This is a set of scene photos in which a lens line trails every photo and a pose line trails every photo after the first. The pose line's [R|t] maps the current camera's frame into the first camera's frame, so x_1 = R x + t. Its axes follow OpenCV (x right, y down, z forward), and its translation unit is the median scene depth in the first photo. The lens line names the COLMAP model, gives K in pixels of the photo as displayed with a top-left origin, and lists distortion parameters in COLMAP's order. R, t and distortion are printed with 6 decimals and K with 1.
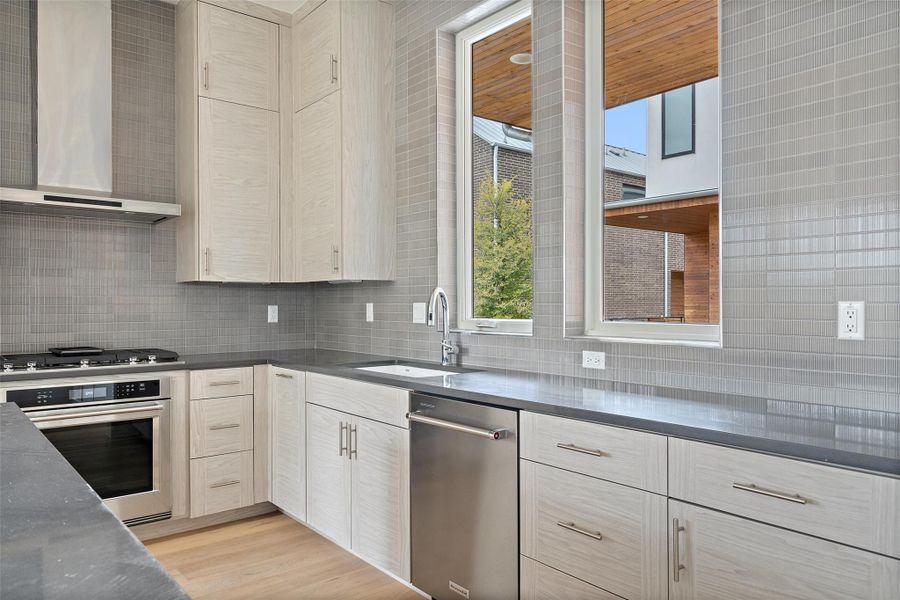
lens RADIAL K [[628.2, 0, 459.3], [0, 628.2, 302.4], [0, 0, 1]] dist [0.003383, 0.004316]
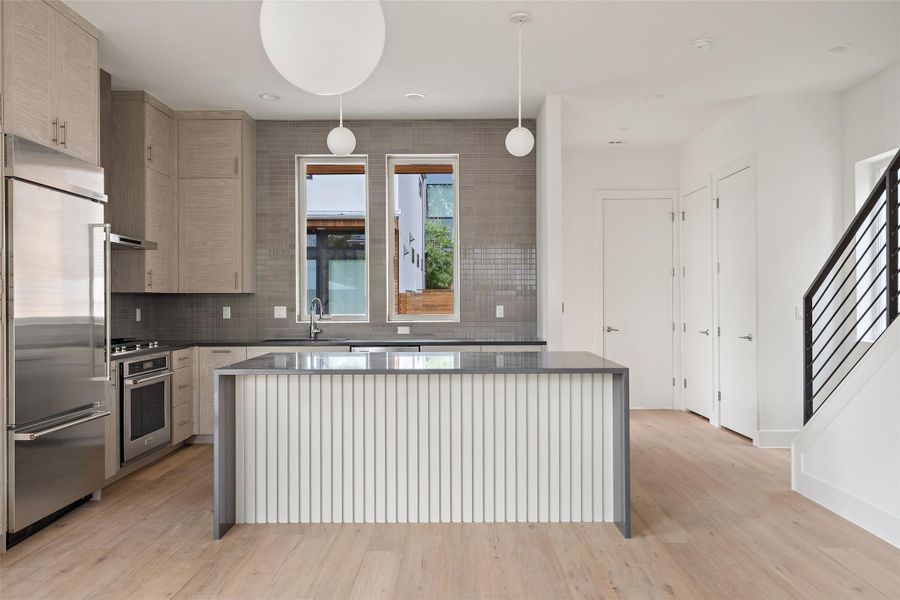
lens RADIAL K [[628.2, 0, 454.2], [0, 628.2, 301.3], [0, 0, 1]] dist [0.003383, 0.004316]
pose [[0.648229, 0.000735, 0.761445, -1.192085], [0.001400, 0.999997, -0.002157, -0.010476], [-0.761444, 0.002464, 0.648226, -0.556540]]
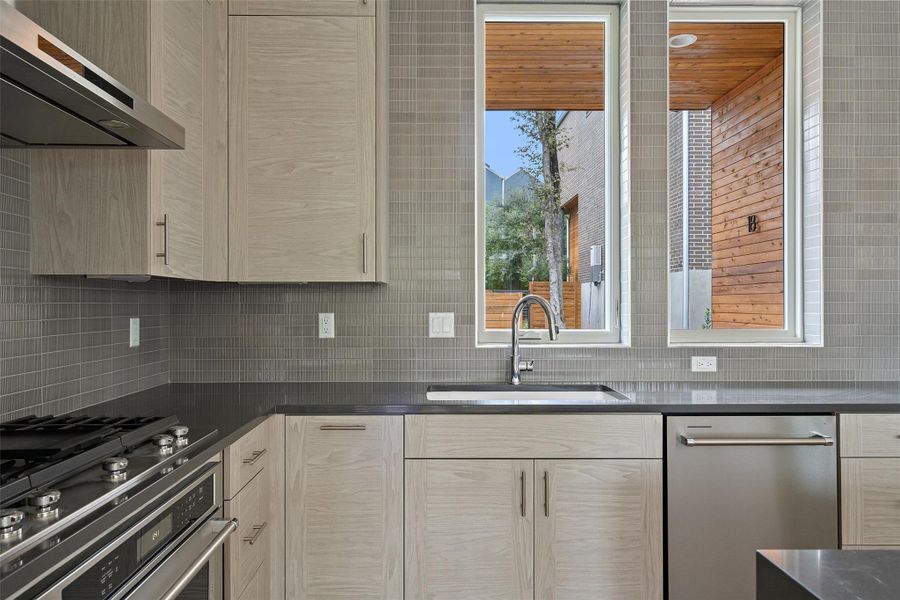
lens RADIAL K [[587.9, 0, 456.4], [0, 587.9, 302.1], [0, 0, 1]] dist [0.005609, 0.000145]
pose [[0.634437, 0.003157, 0.772968, -0.709245], [-0.001476, 0.999995, -0.002873, -0.012140], [-0.772973, 0.000682, 0.634438, 0.547211]]
